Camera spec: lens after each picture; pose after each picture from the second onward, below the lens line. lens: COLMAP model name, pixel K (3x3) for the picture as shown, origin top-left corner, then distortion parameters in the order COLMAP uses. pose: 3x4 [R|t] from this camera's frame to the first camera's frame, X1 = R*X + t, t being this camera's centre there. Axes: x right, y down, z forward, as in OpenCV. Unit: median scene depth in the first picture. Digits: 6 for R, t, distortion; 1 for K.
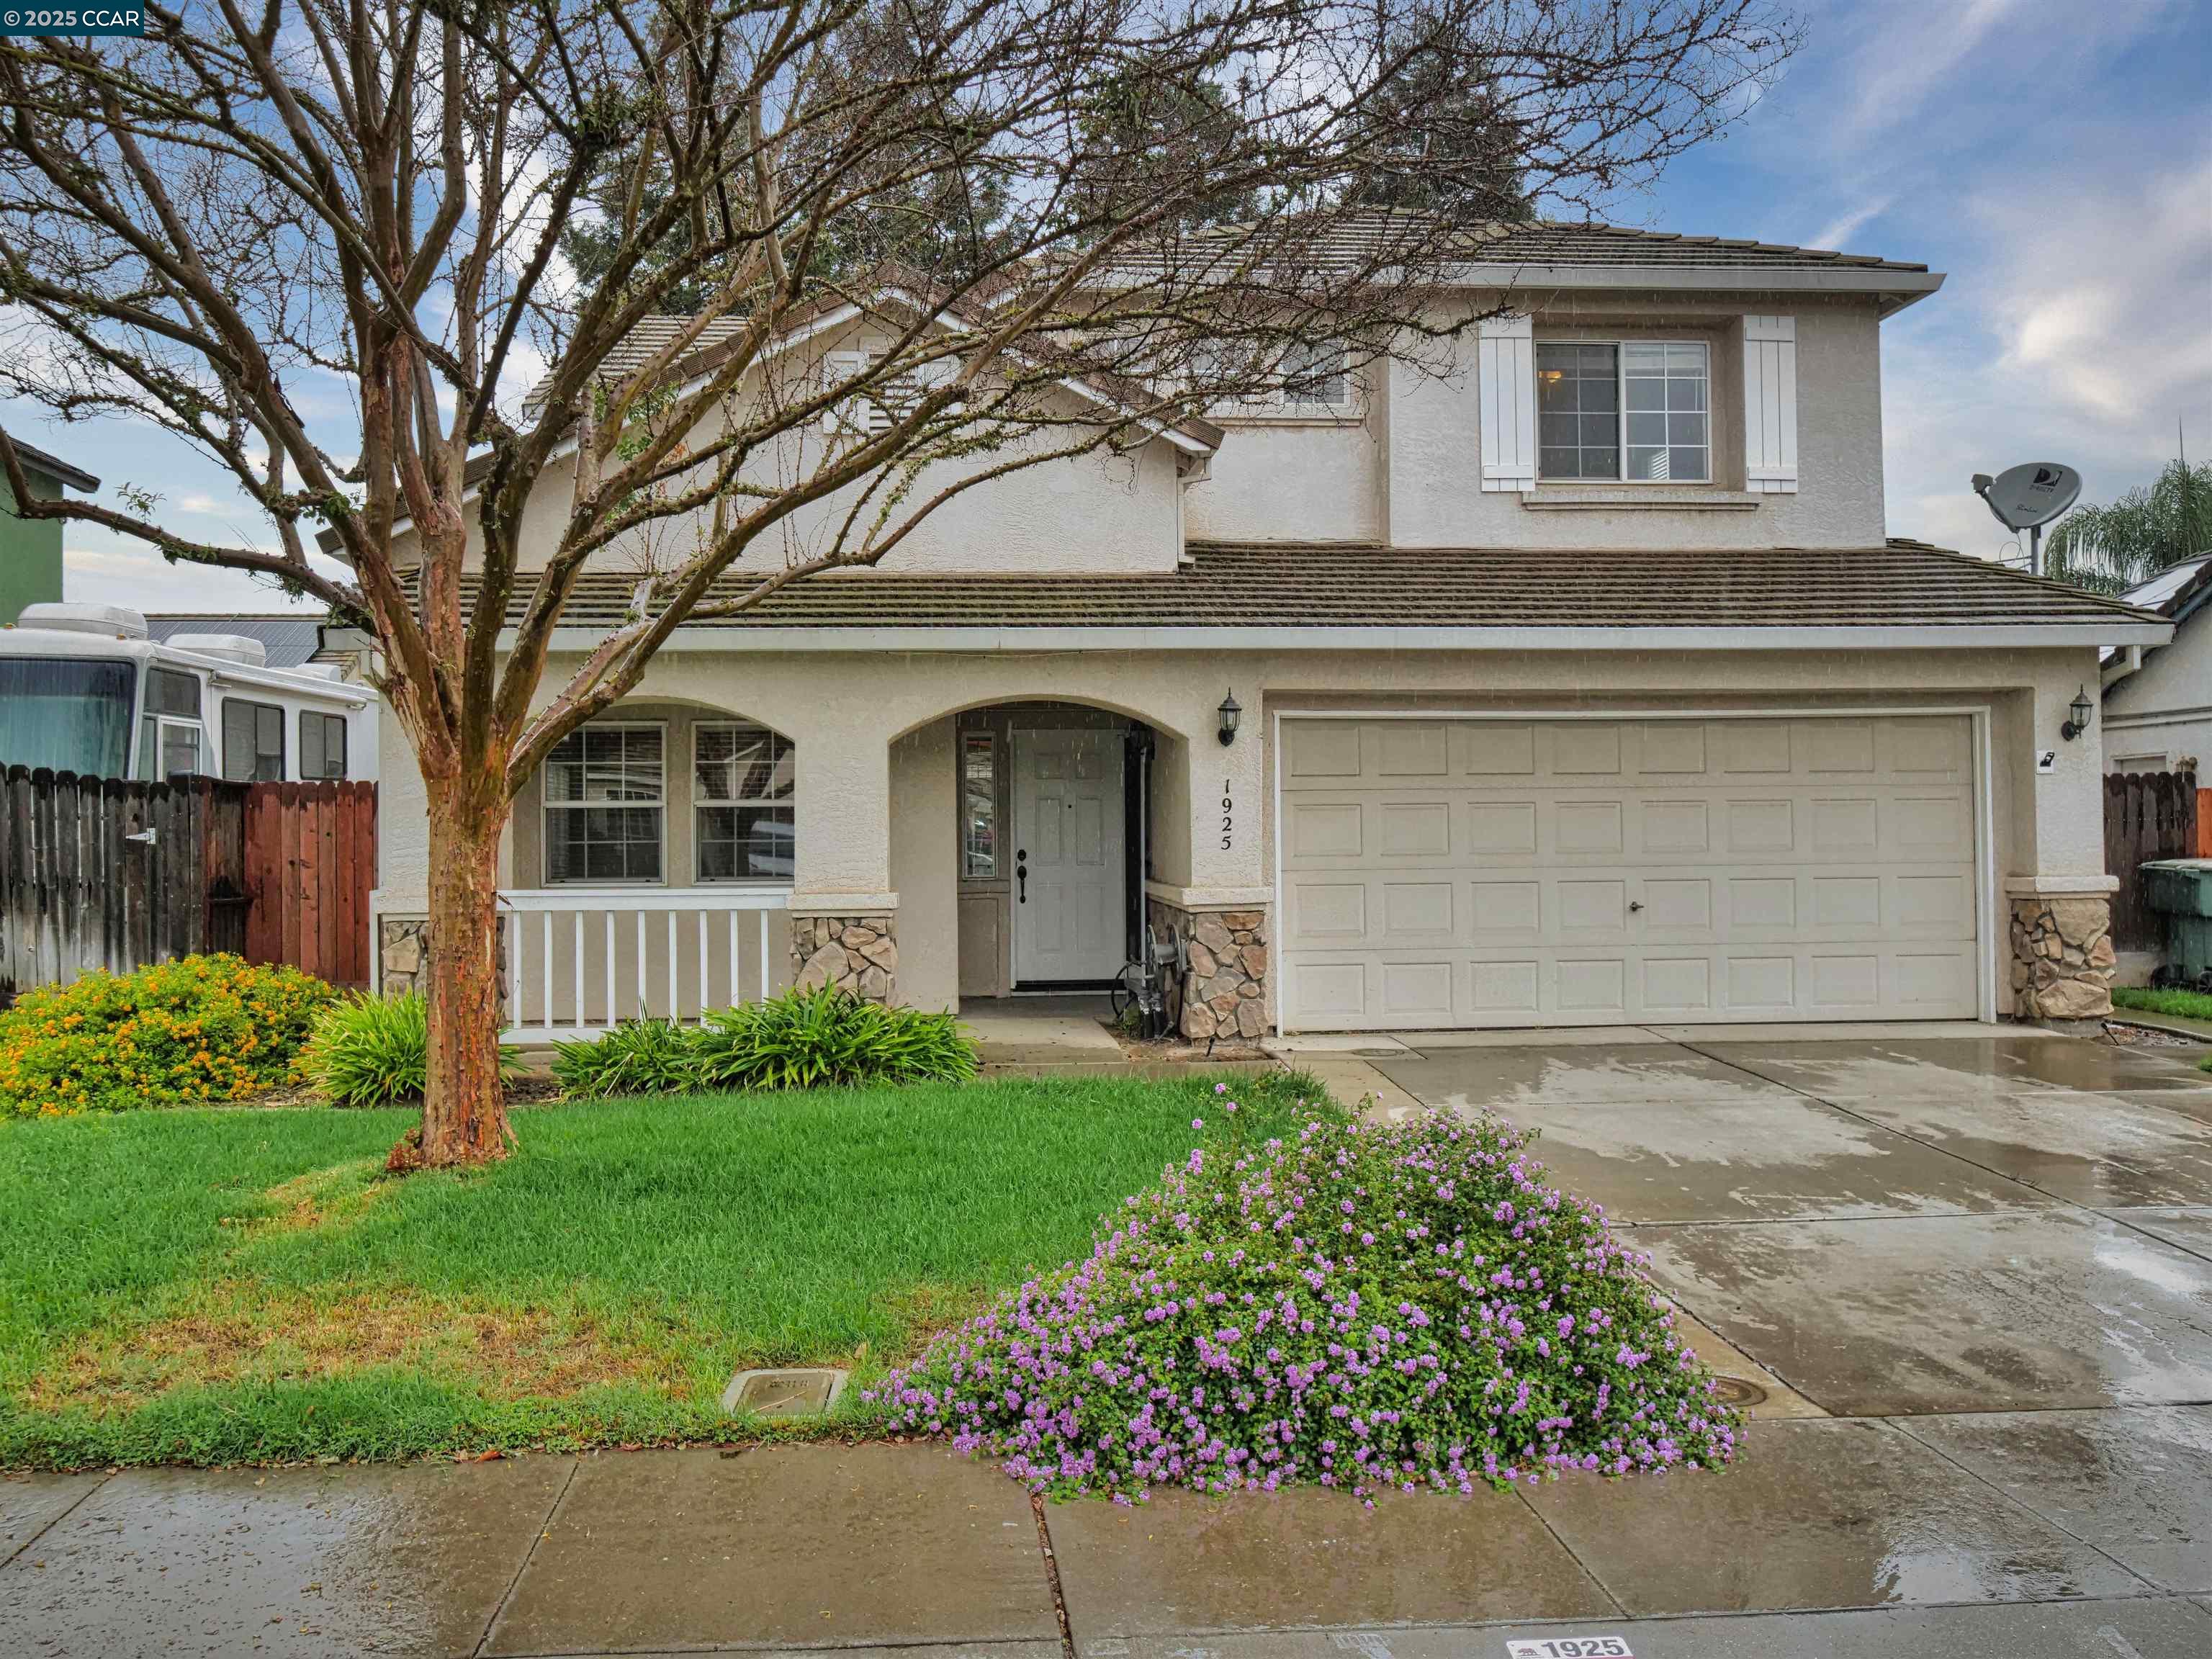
lens RADIAL K [[1711.4, 0, 1092.2], [0, 1711.4, 802.0], [0, 0, 1]] dist [-0.005659, 0.012300]
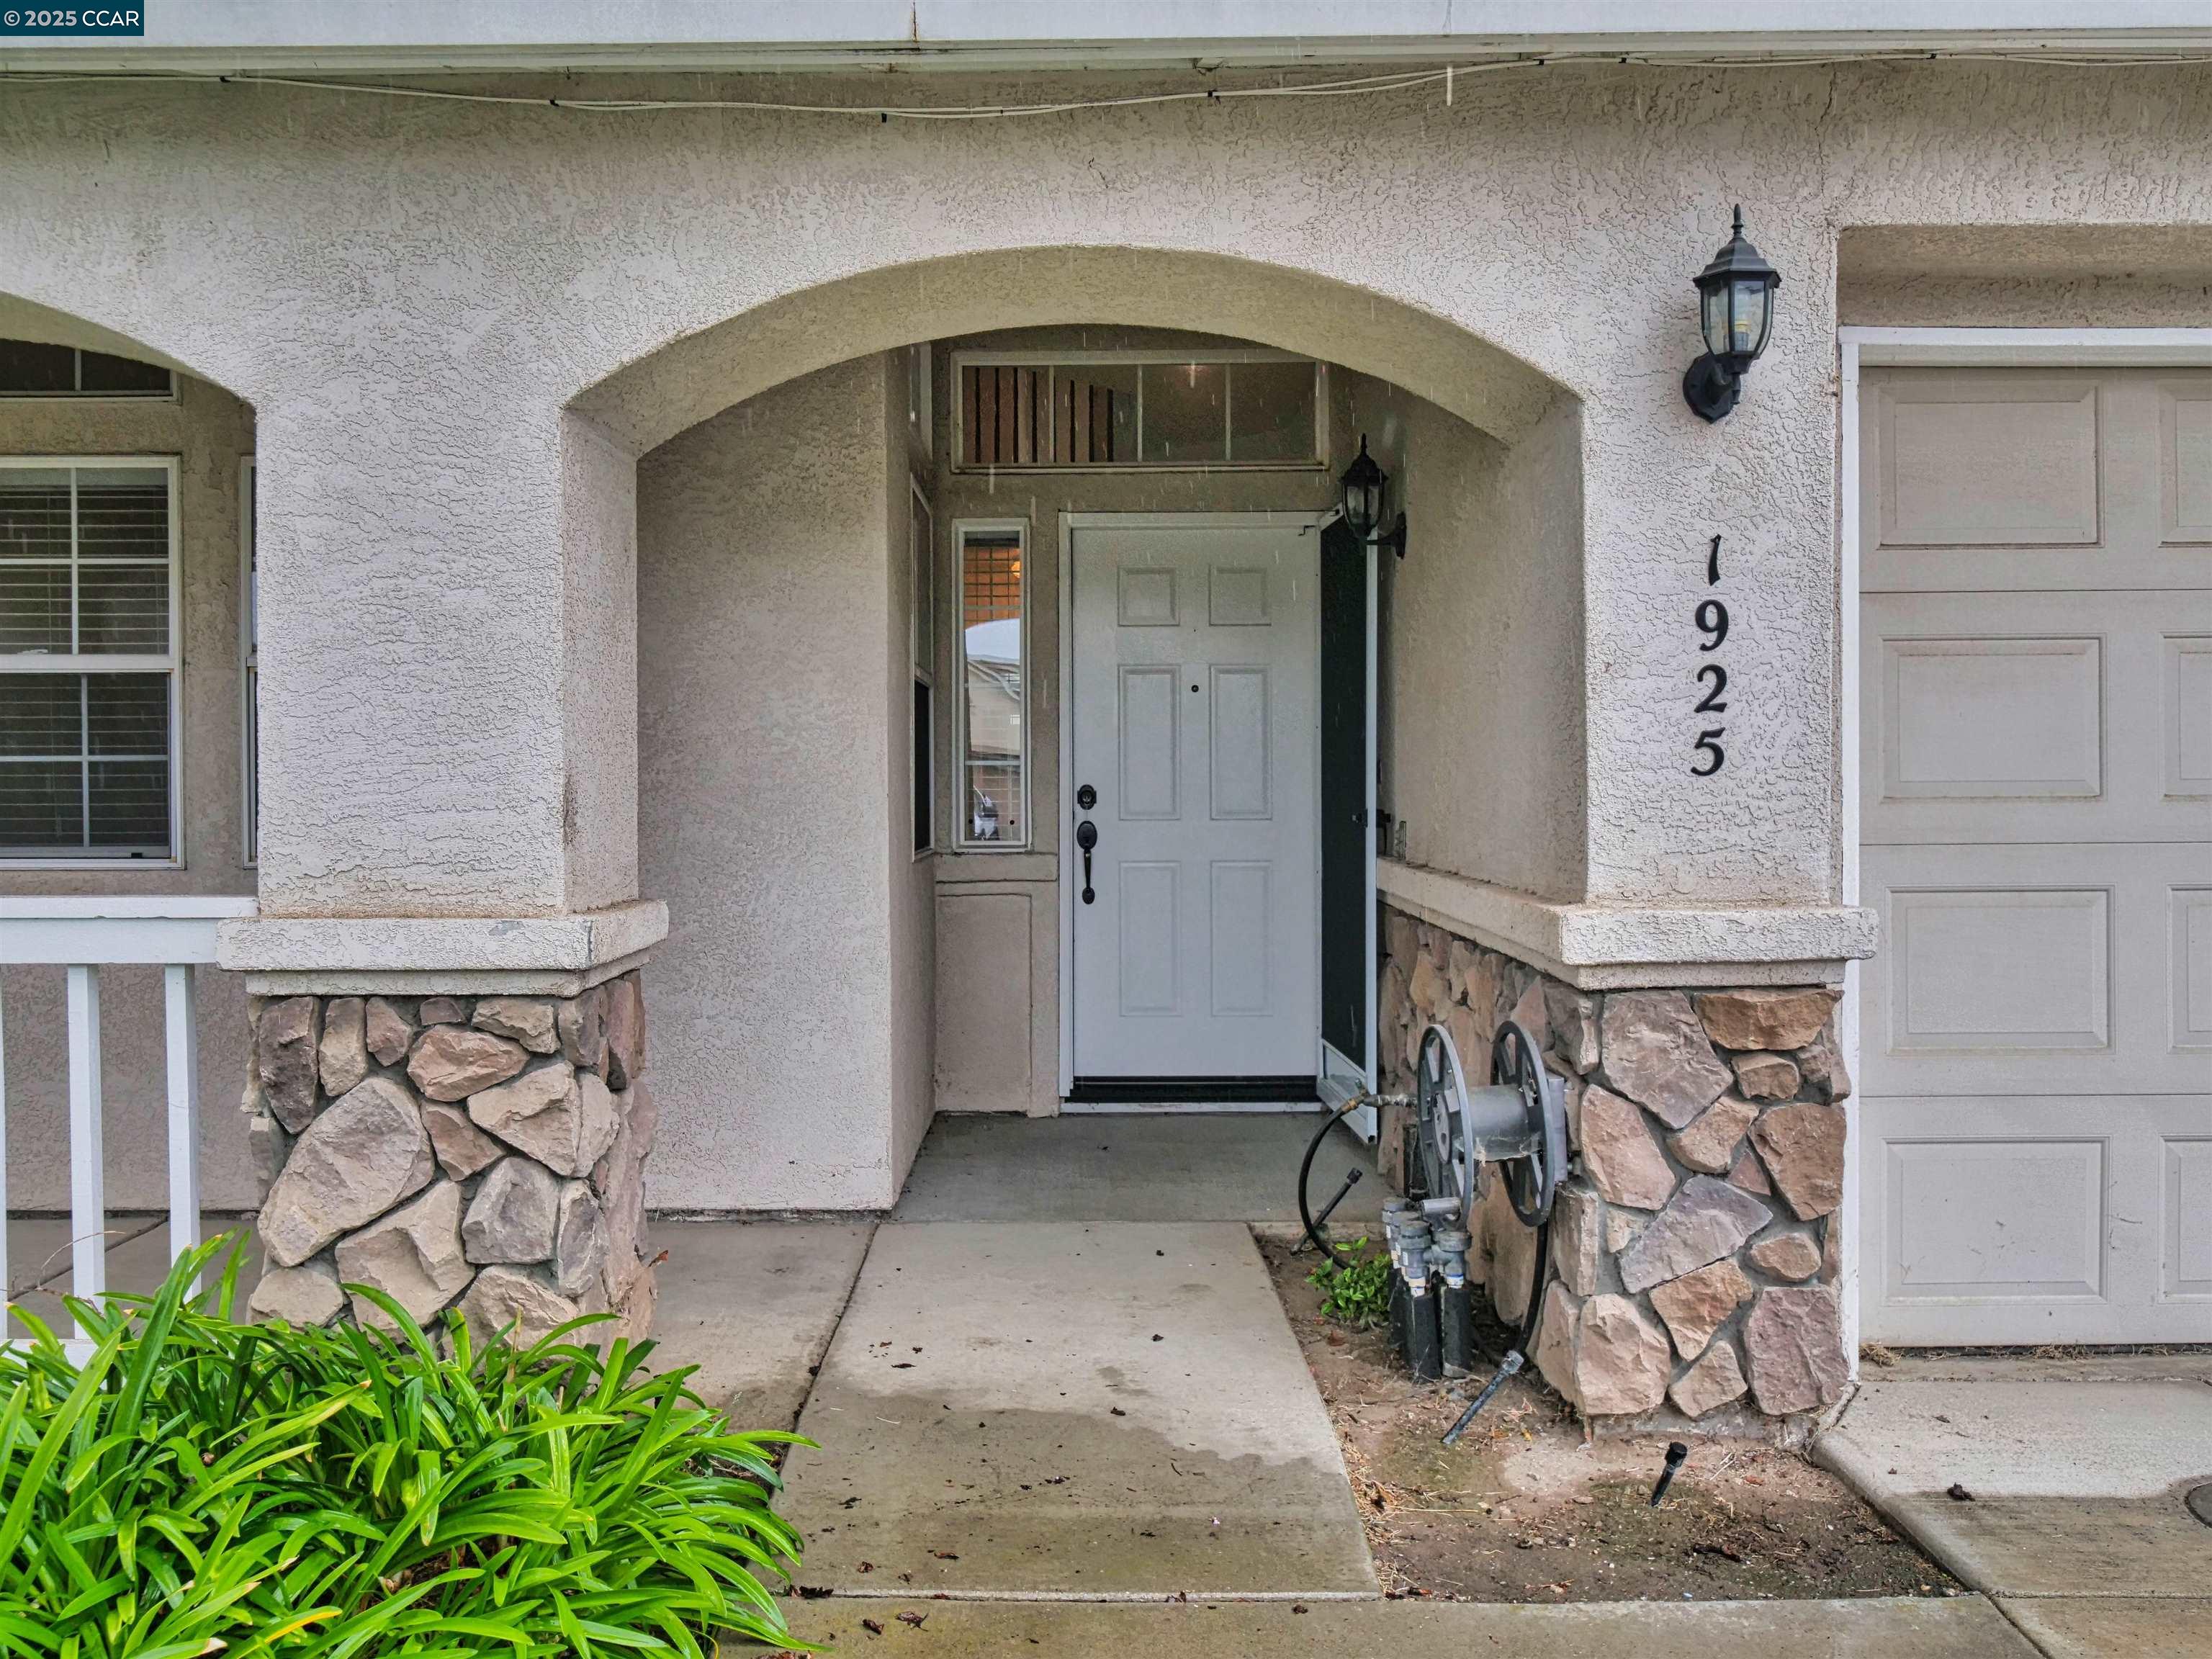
lens RADIAL K [[1711.4, 0, 1092.2], [0, 1711.4, 802.0], [0, 0, 1]] dist [-0.005659, 0.012300]
pose [[0.996275, 0.004862, -0.086101, -0.001425], [-0.002246, 0.999534, 0.030452, 0.022733], [0.086209, -0.030145, 0.995821, 0.671932]]
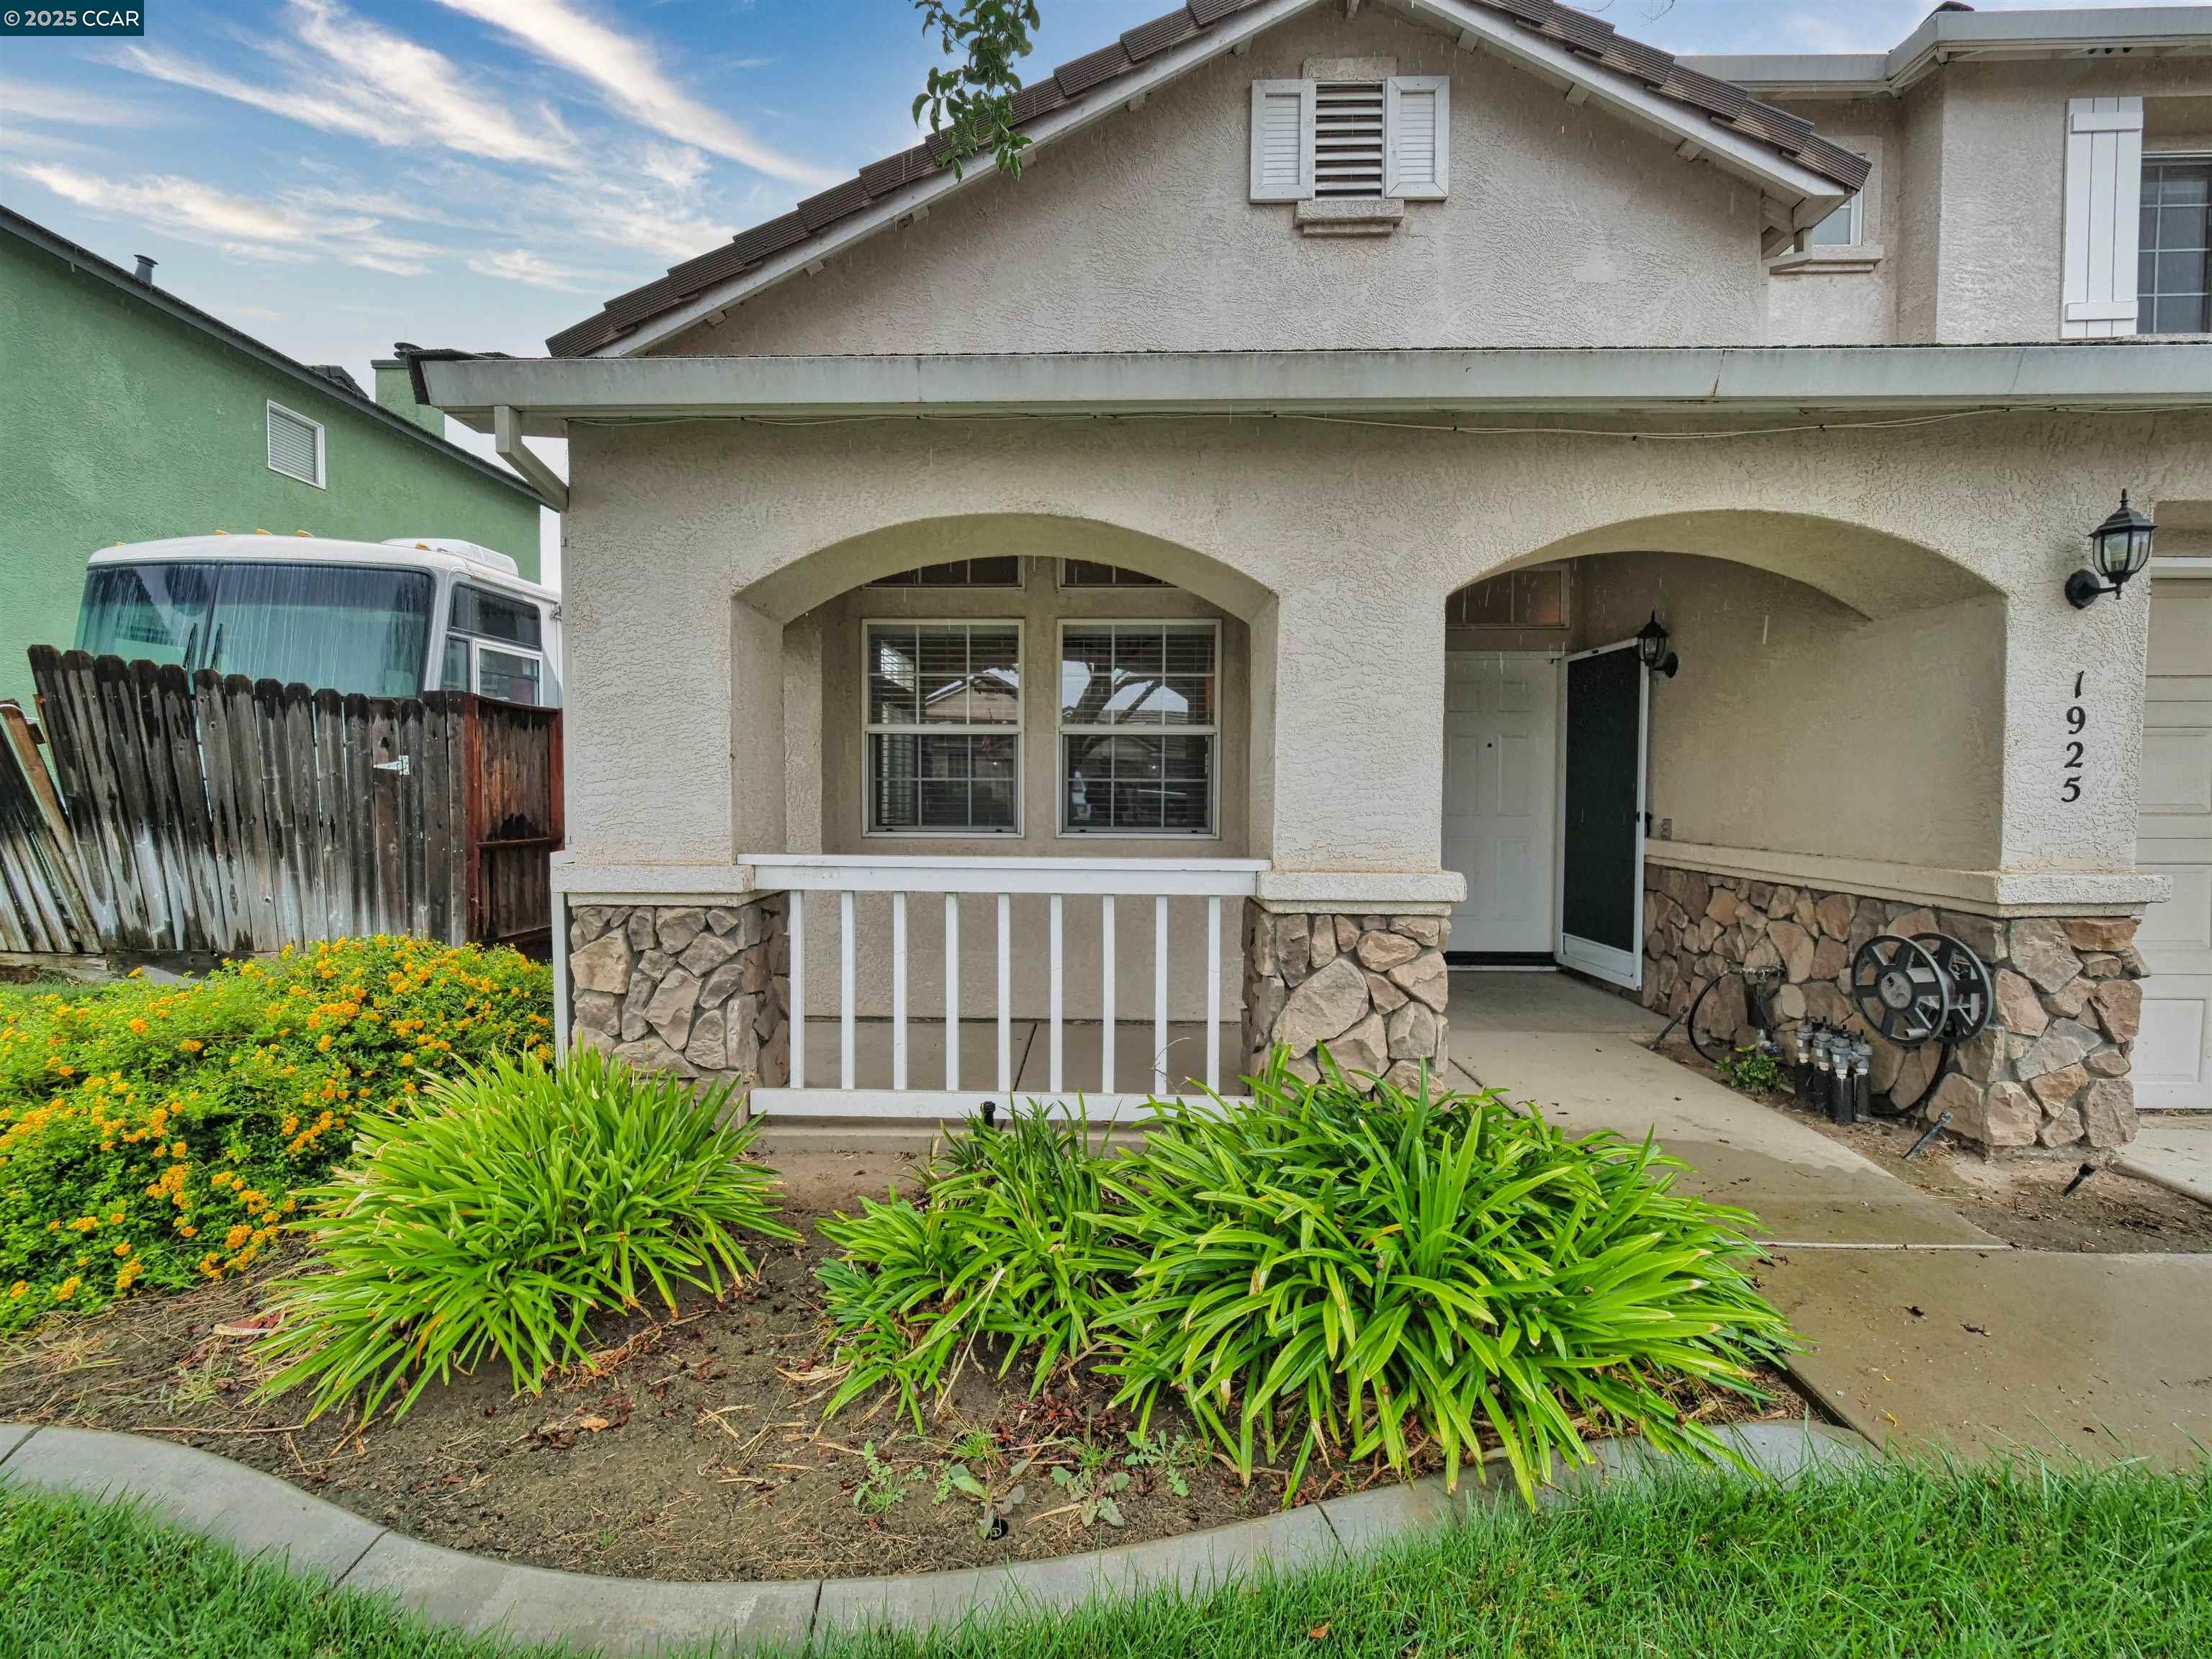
lens RADIAL K [[889.3, 0, 1105.2], [0, 889.3, 817.2], [0, 0, 1]] dist [-0.009909, 0.004474]
pose [[0.994921, 0.016101, -0.099364, -0.188579], [-0.010856, 0.998530, 0.053100, 0.020296], [0.100073, -0.051752, 0.993633, 0.665695]]
